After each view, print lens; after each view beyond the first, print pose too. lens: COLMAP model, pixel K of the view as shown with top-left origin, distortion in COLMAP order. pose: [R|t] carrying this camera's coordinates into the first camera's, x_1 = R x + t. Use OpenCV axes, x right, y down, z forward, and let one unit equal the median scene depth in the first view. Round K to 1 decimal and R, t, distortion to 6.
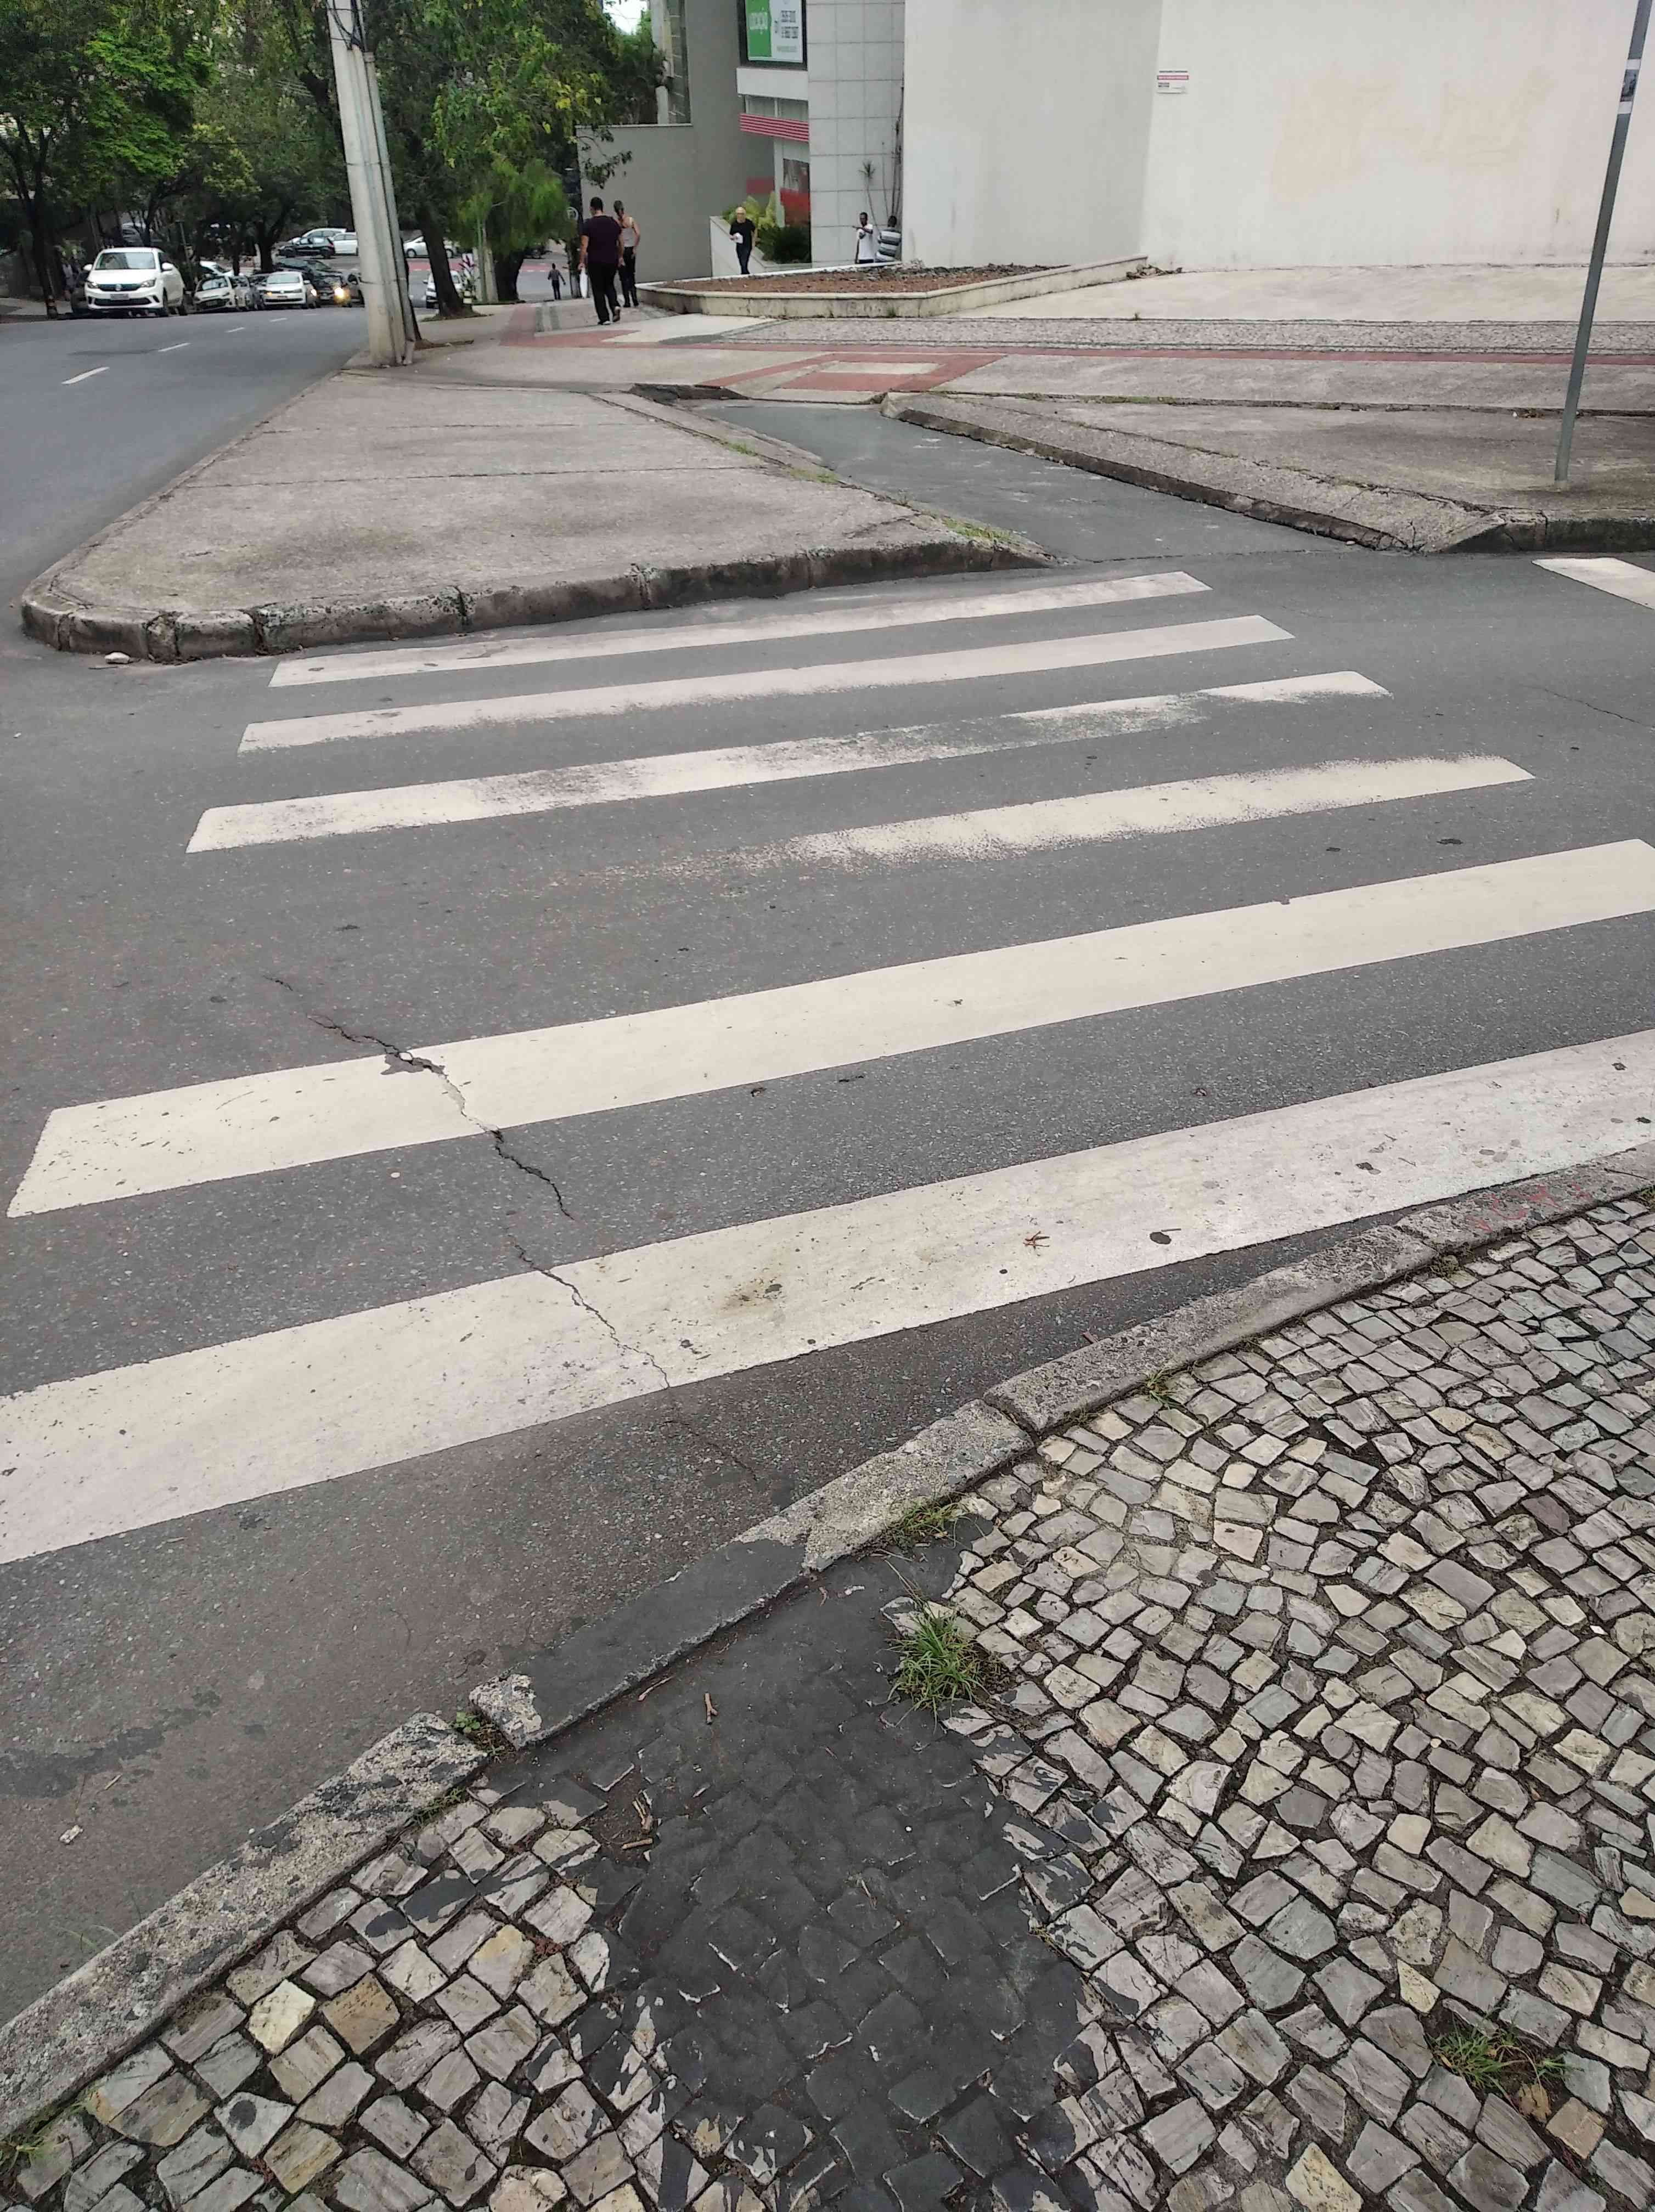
lens RADIAL K [[1601.9, 0, 761.3], [0, 1601.9, 1094.0], [0, 0, 1]] dist [0.027263, -0.056250]
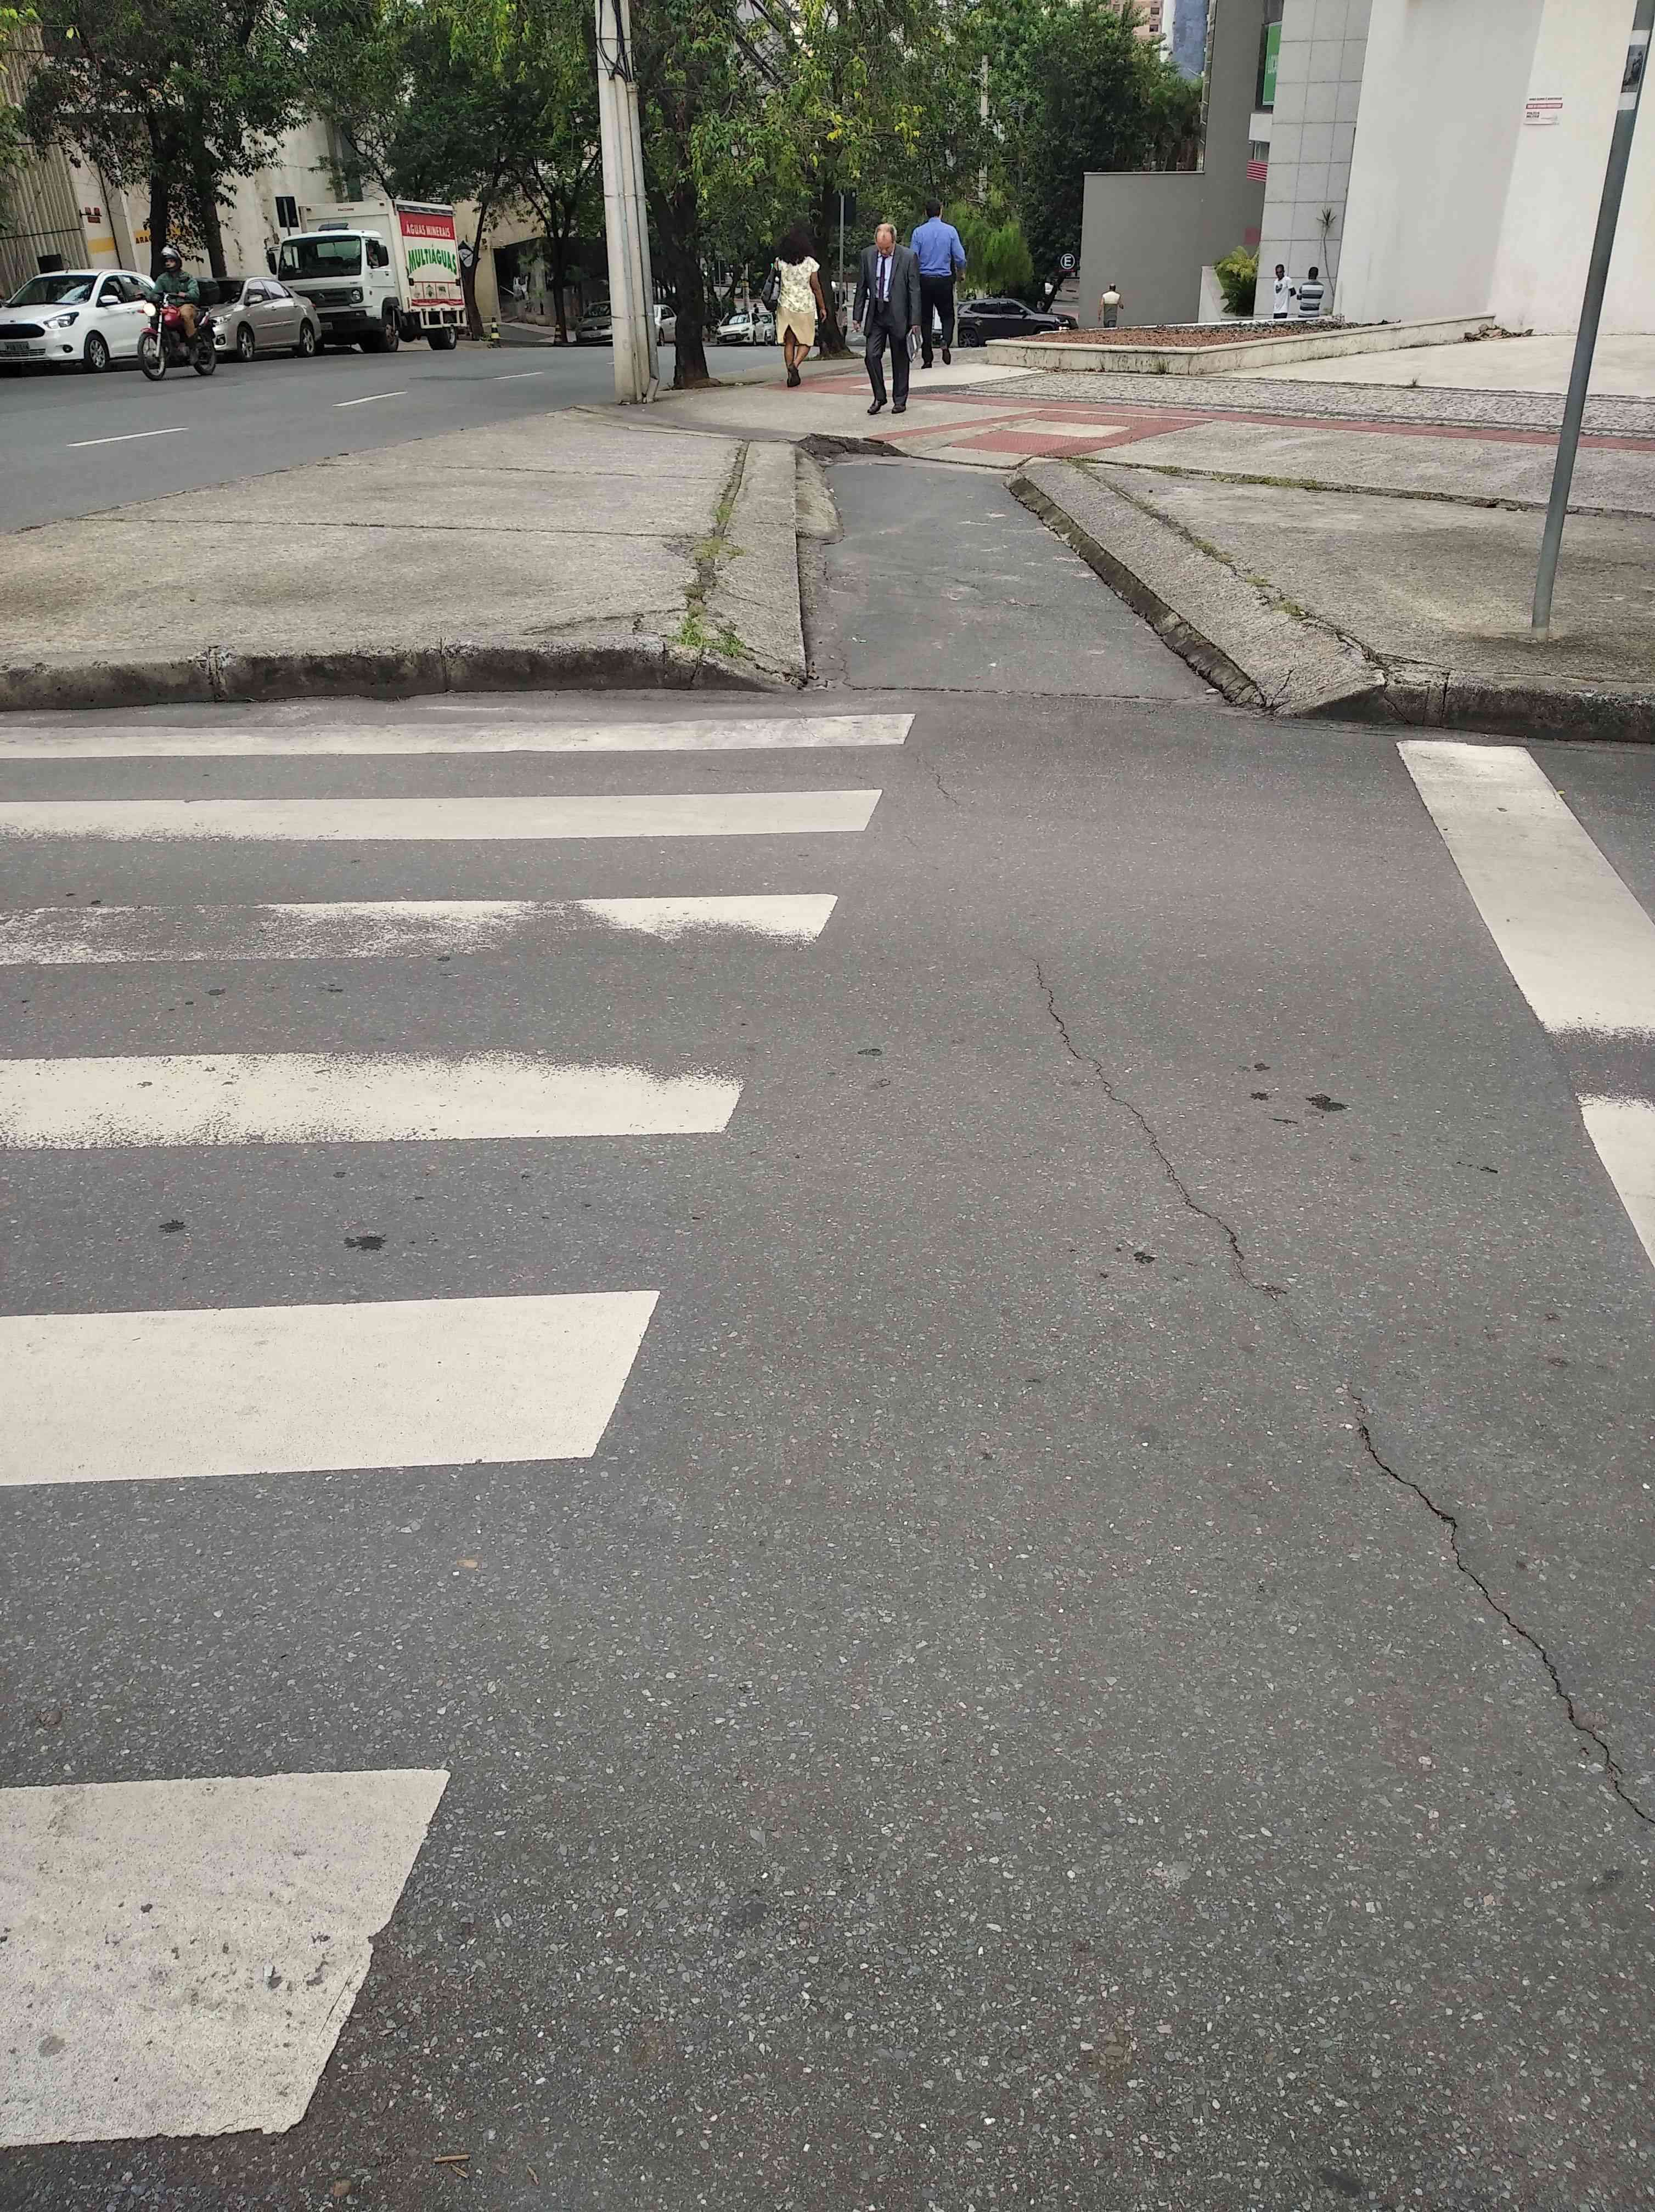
lens RADIAL K [[1576.3, 0, 877.8], [0, 1576.3, 1077.0], [0, 0, 1]] dist [0.056765, -0.105582]
pose [[0.958140, 0.146654, -0.245888, 0.459522], [-0.153512, 0.988107, -0.008851, -0.148588], [0.241666, 0.046227, 0.969258, 0.285436]]
